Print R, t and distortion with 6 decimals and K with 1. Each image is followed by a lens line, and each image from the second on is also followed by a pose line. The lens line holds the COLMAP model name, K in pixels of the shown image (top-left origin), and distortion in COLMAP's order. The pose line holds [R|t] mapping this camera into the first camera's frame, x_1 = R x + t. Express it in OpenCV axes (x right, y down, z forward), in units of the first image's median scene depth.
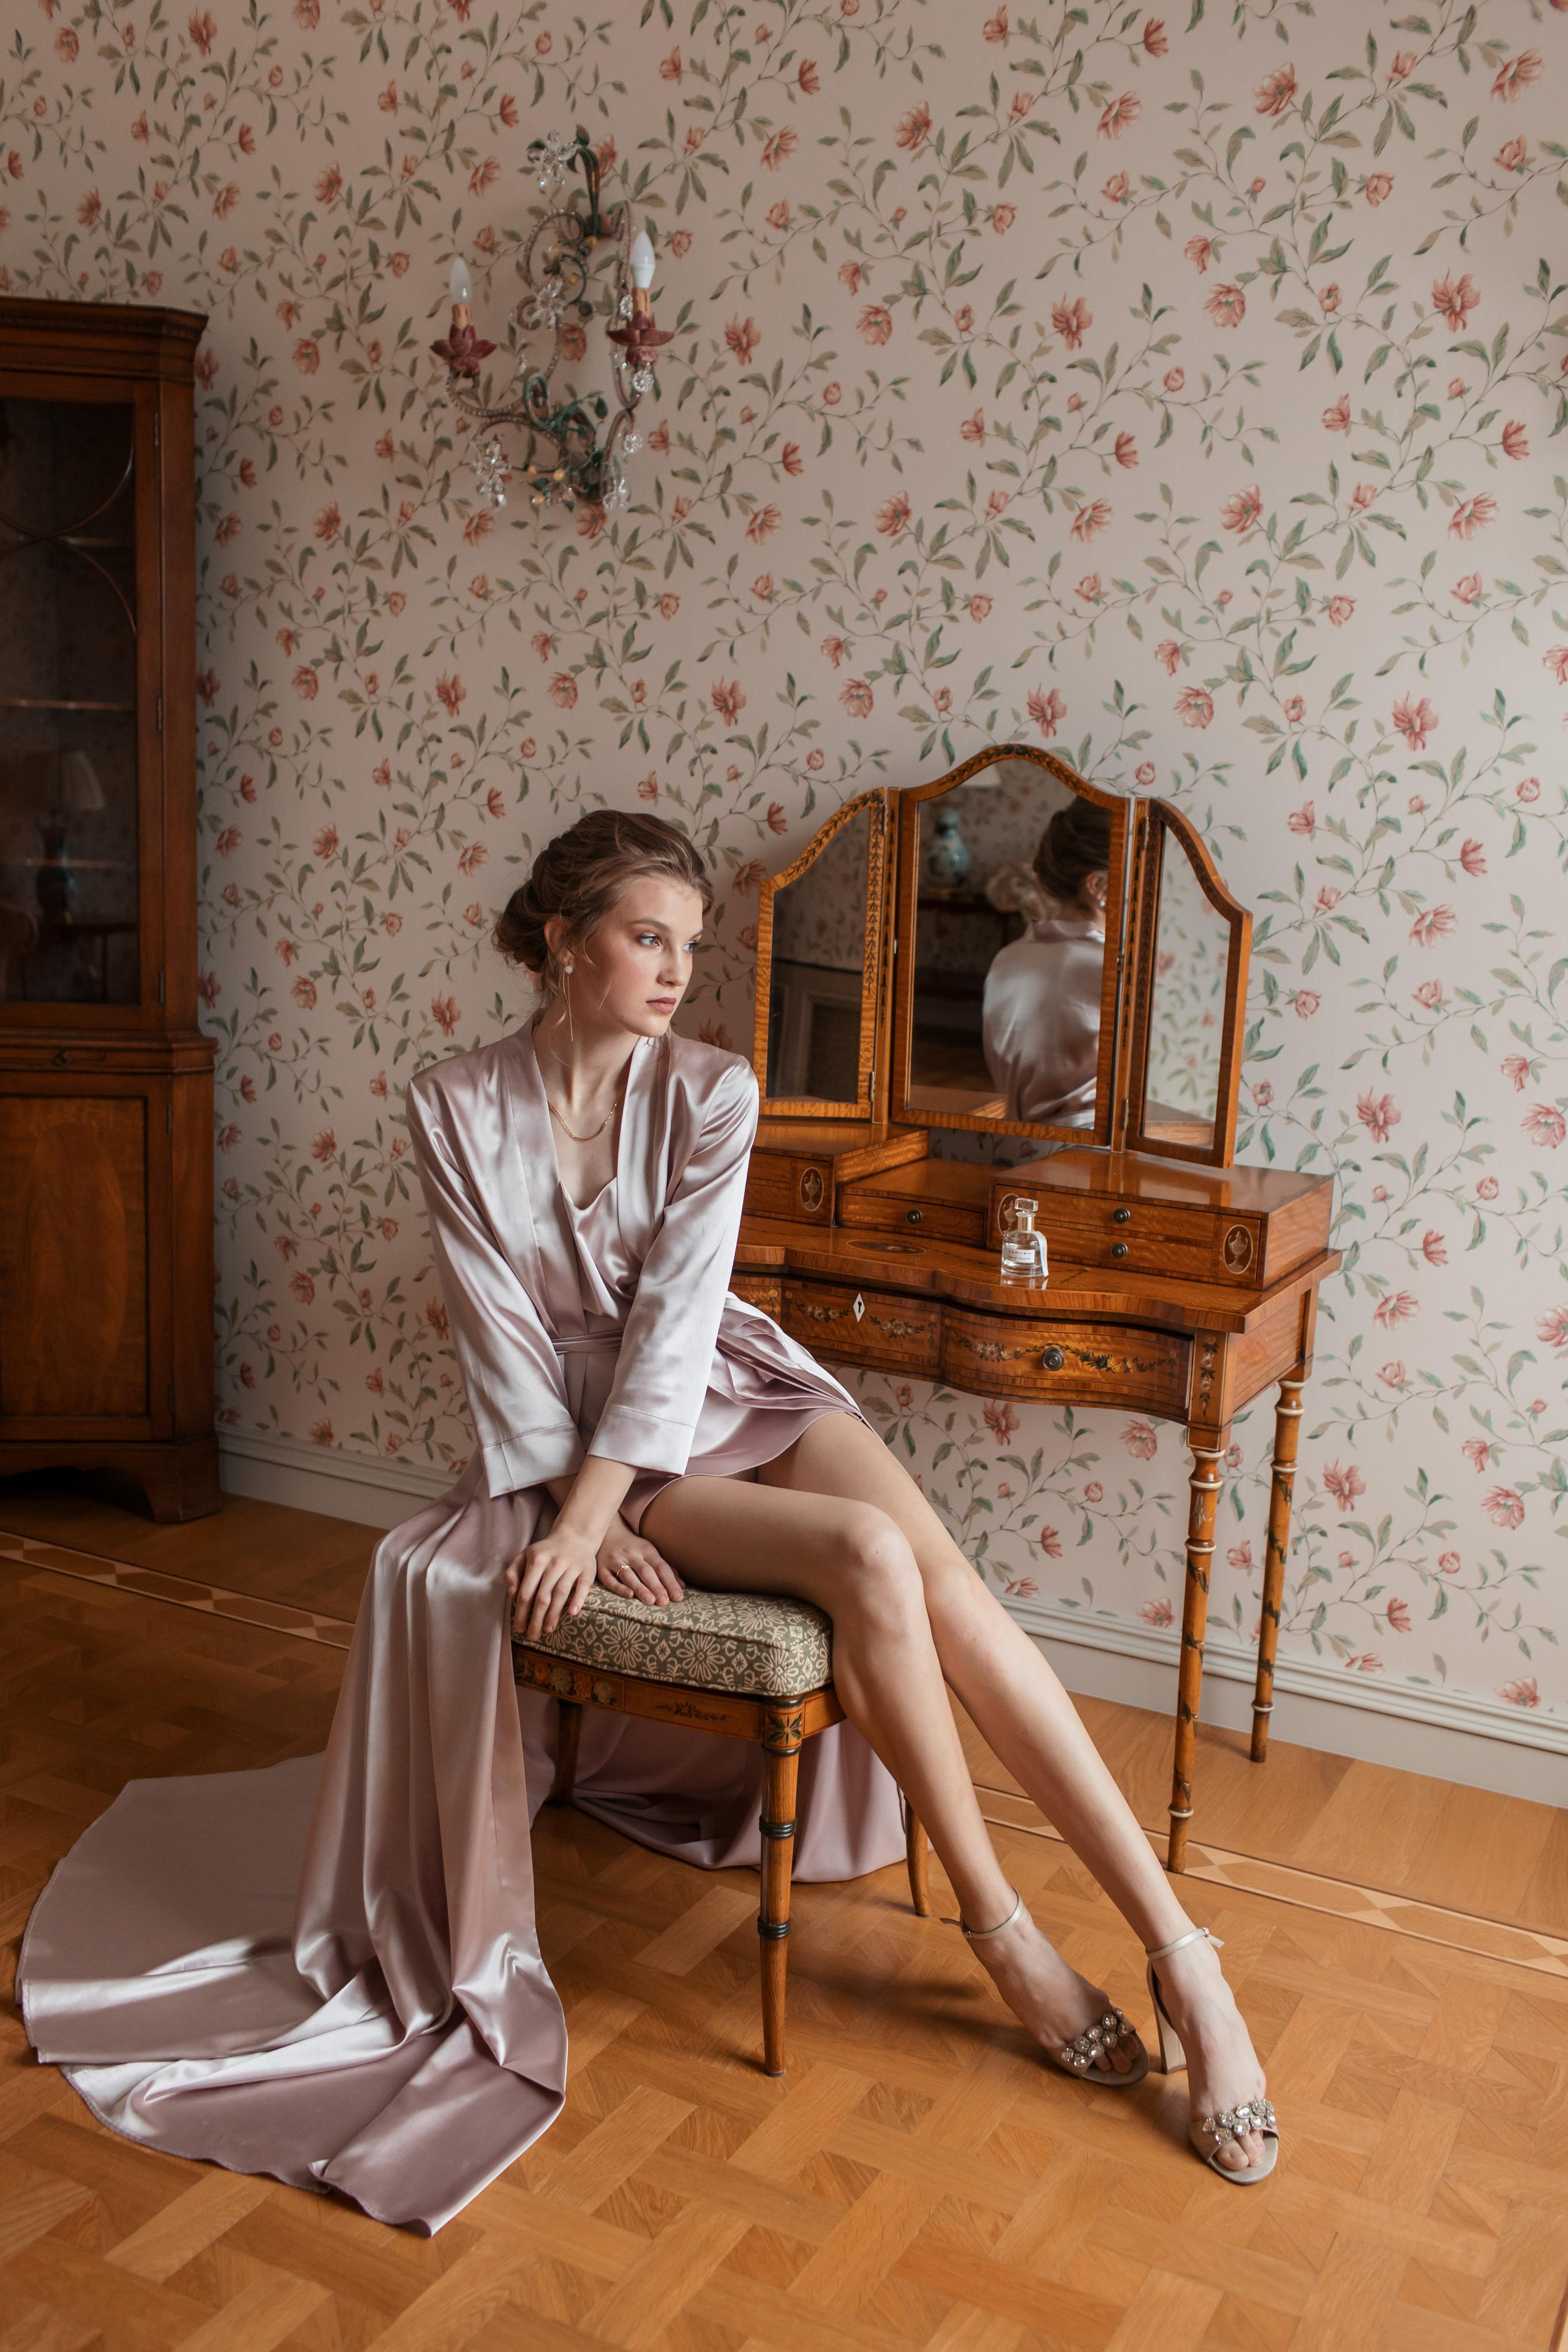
lens RADIAL K [[2248.8, 0, 775.0], [0, 2248.8, 1187.1], [0, 0, 1]] dist [0.002240, 0.008644]
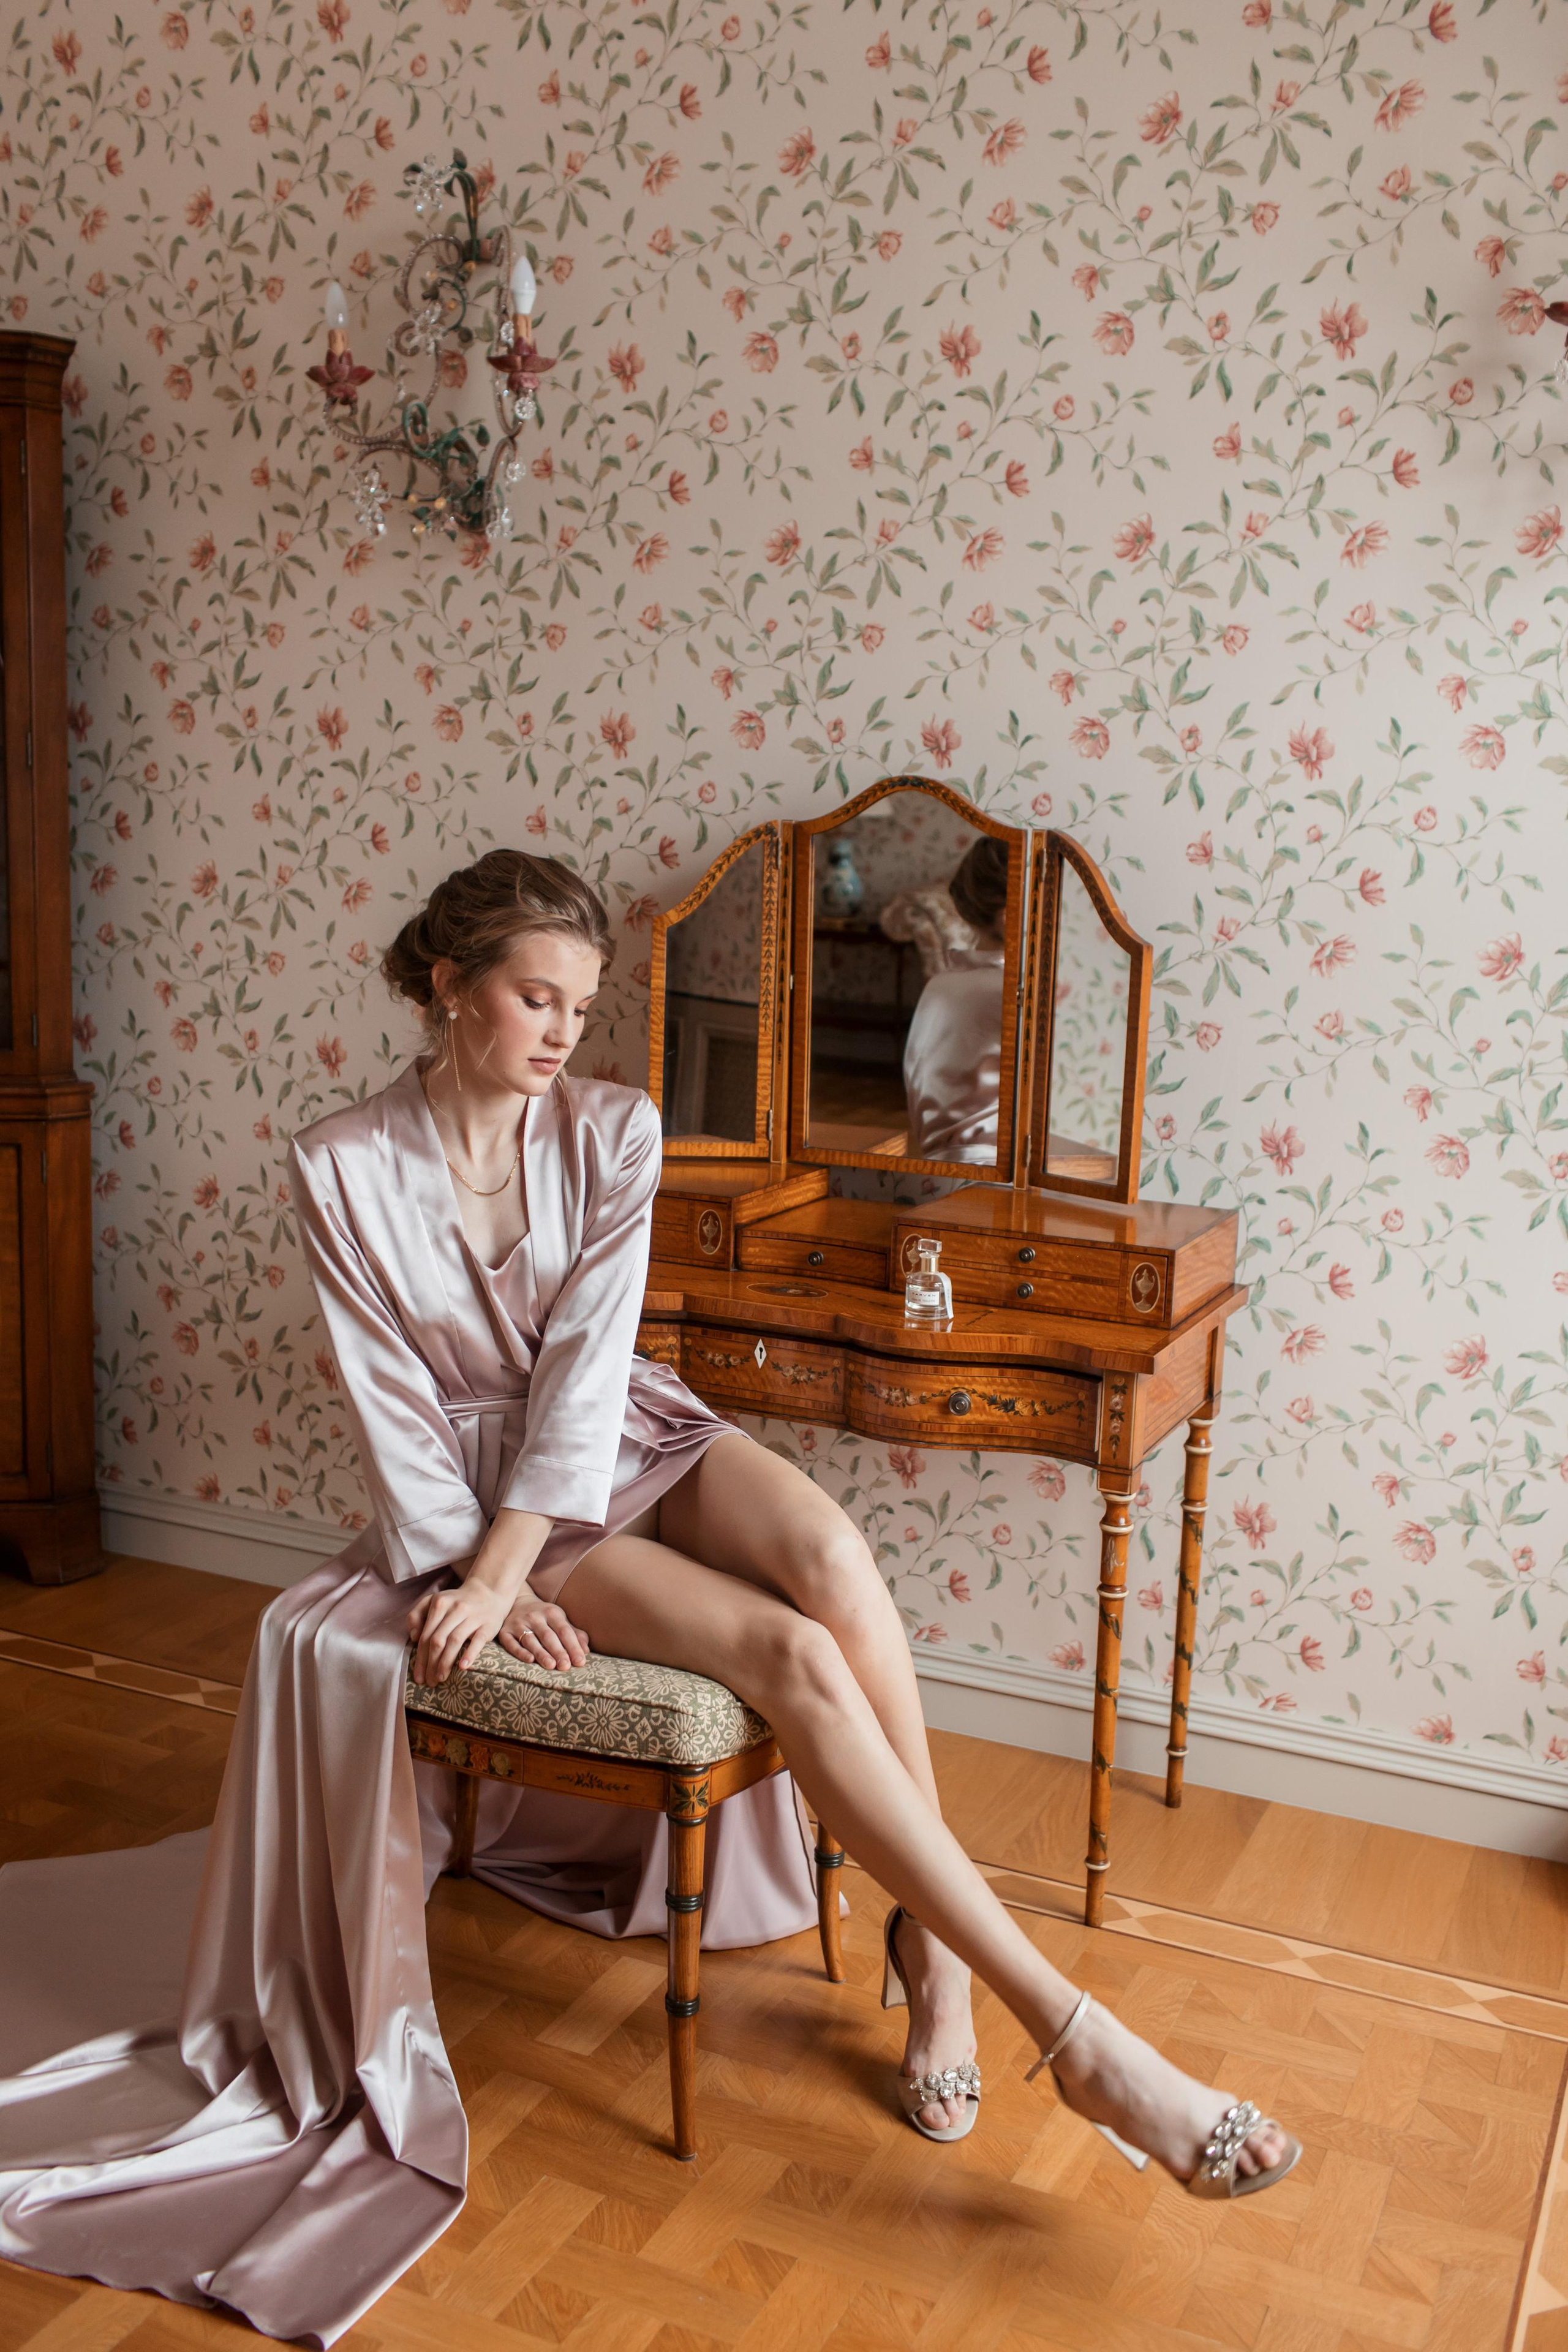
lens RADIAL K [[2250.2, 0, 783.3], [0, 2250.2, 1177.3], [0, 0, 1]] dist [0.005302, 0.002429]
pose [[0.998682, -0.014761, 0.049159, 0.000408], [0.015589, 0.999742, -0.016492, -0.005888], [-0.048902, 0.017237, 0.998655, 0.022154]]
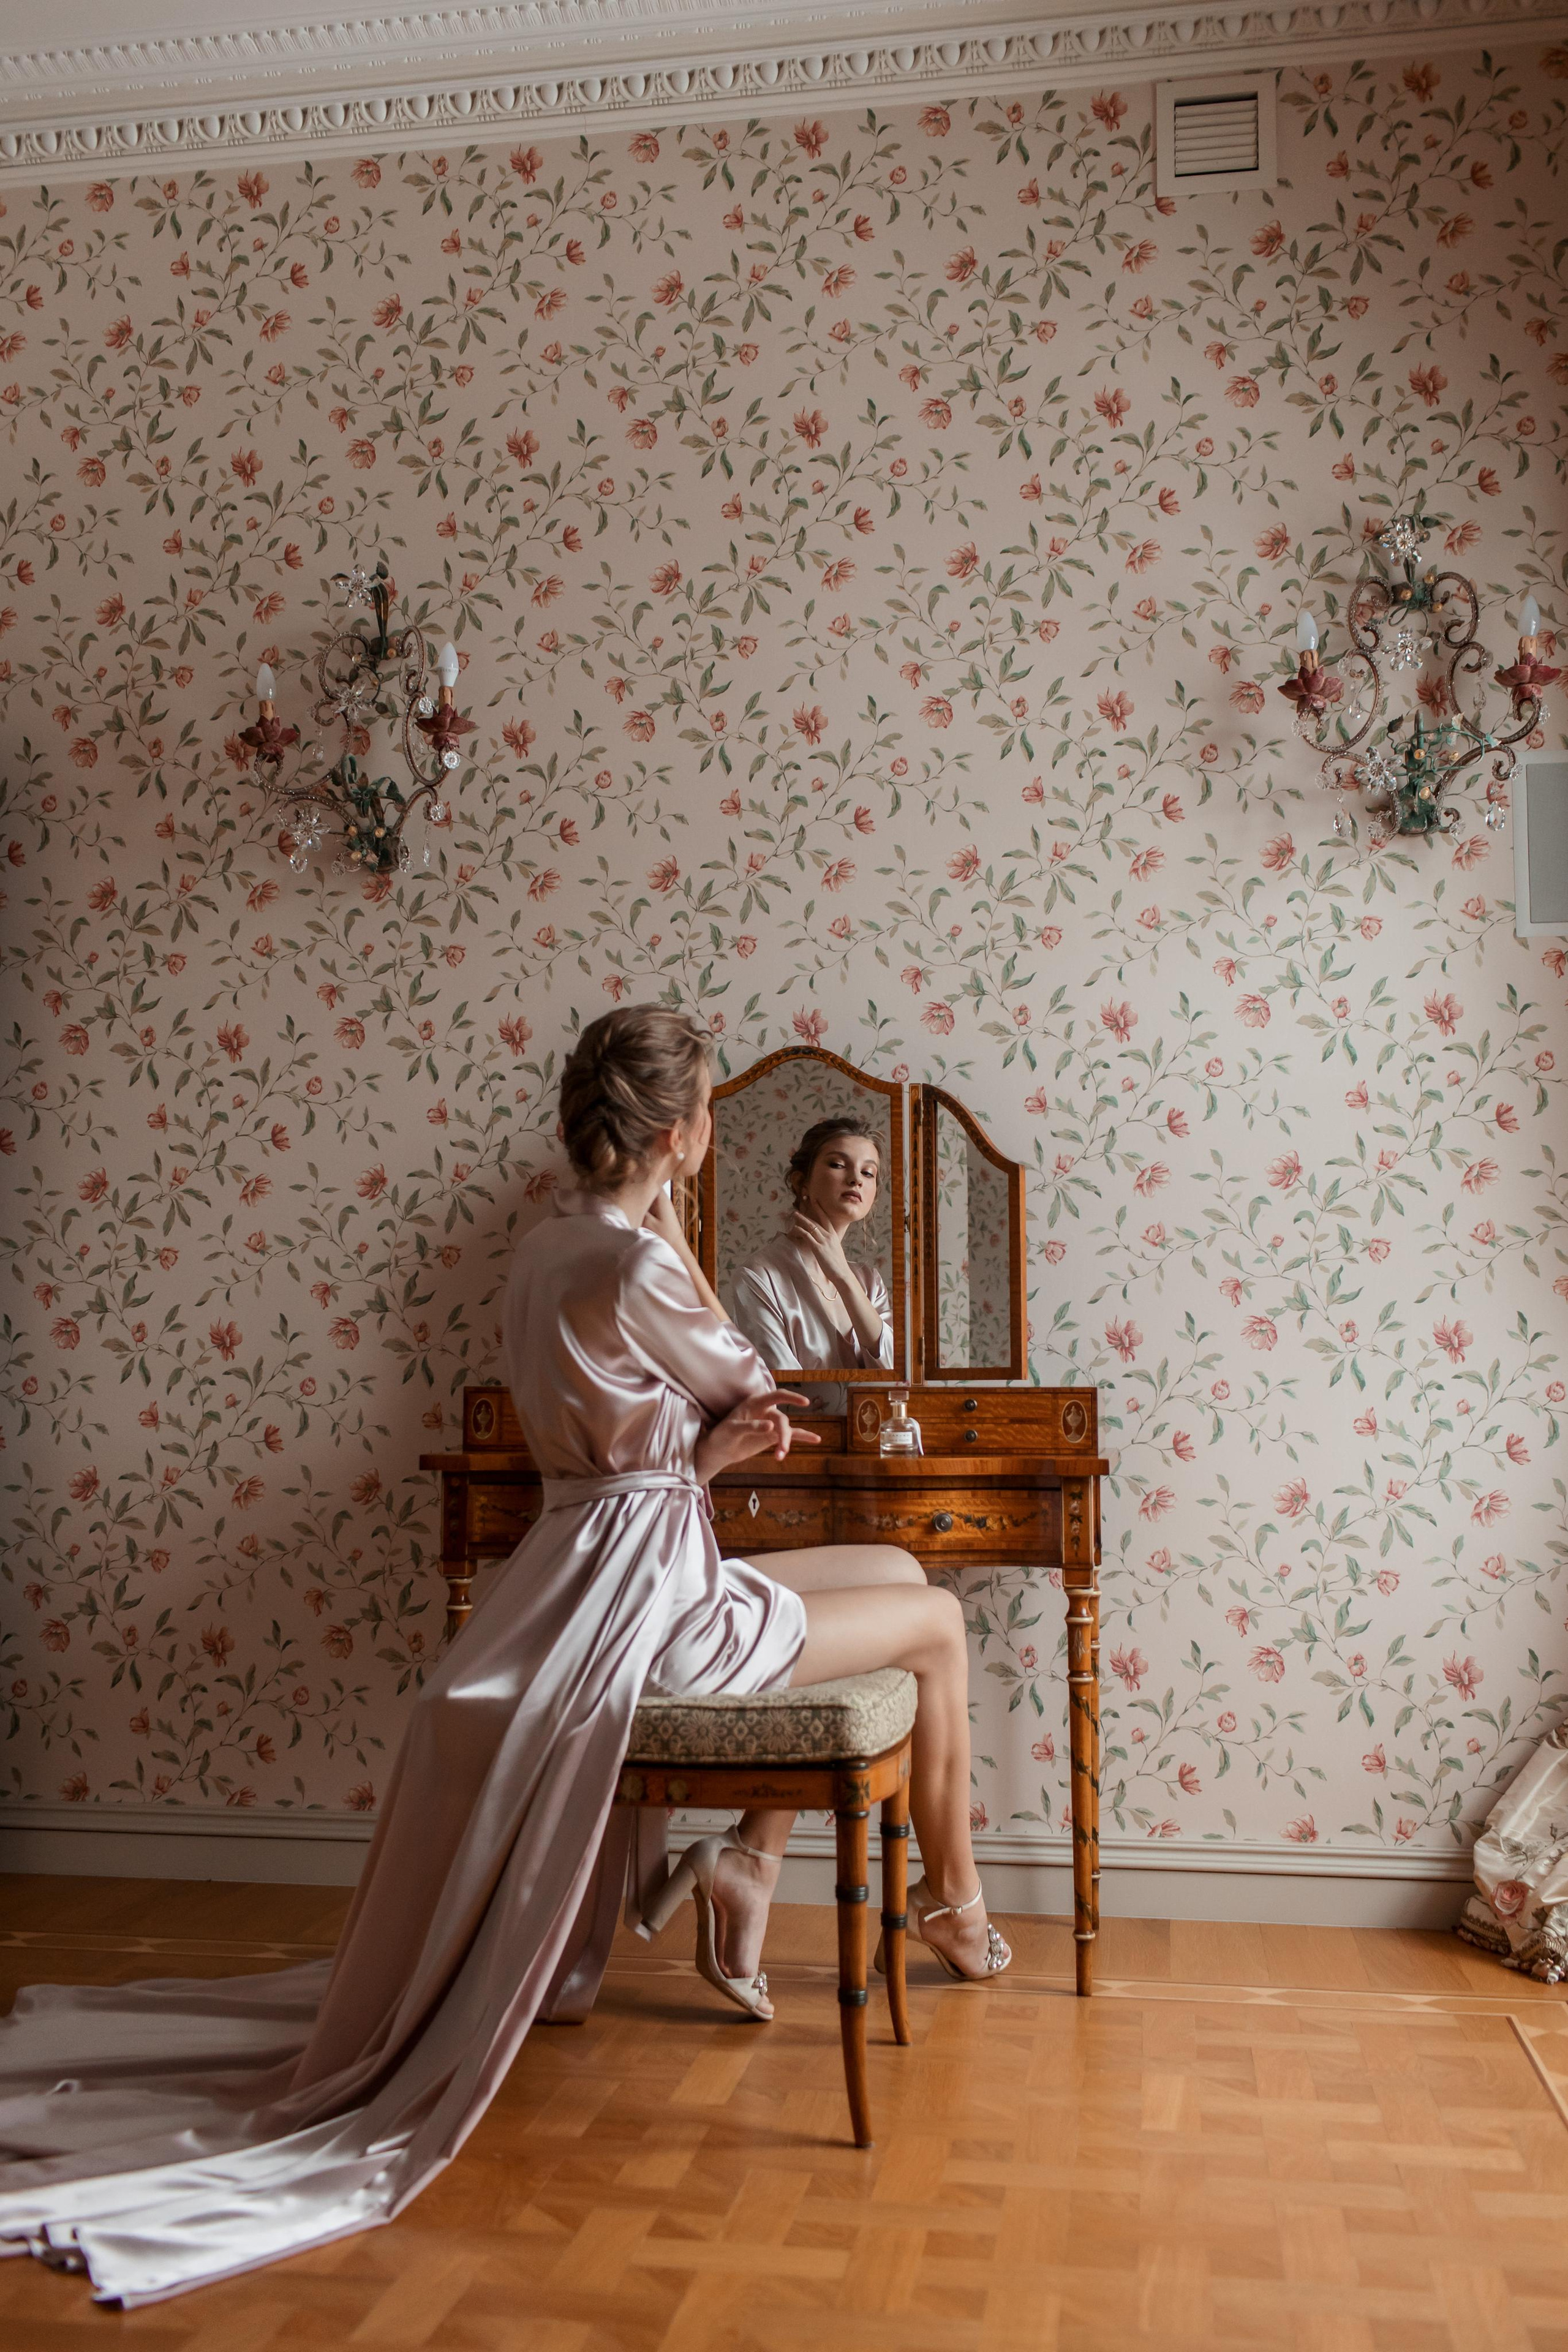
lens RADIAL K [[2233.7, 0, 779.2], [0, 2233.7, 1173.6], [0, 0, 1]] dist [0.003024, 0.008116]
pose [[0.948775, -0.011525, 0.315743, -0.272941], [0.096589, 0.962072, -0.255123, 0.164707], [-0.300827, 0.272552, 0.913903, -0.052556]]
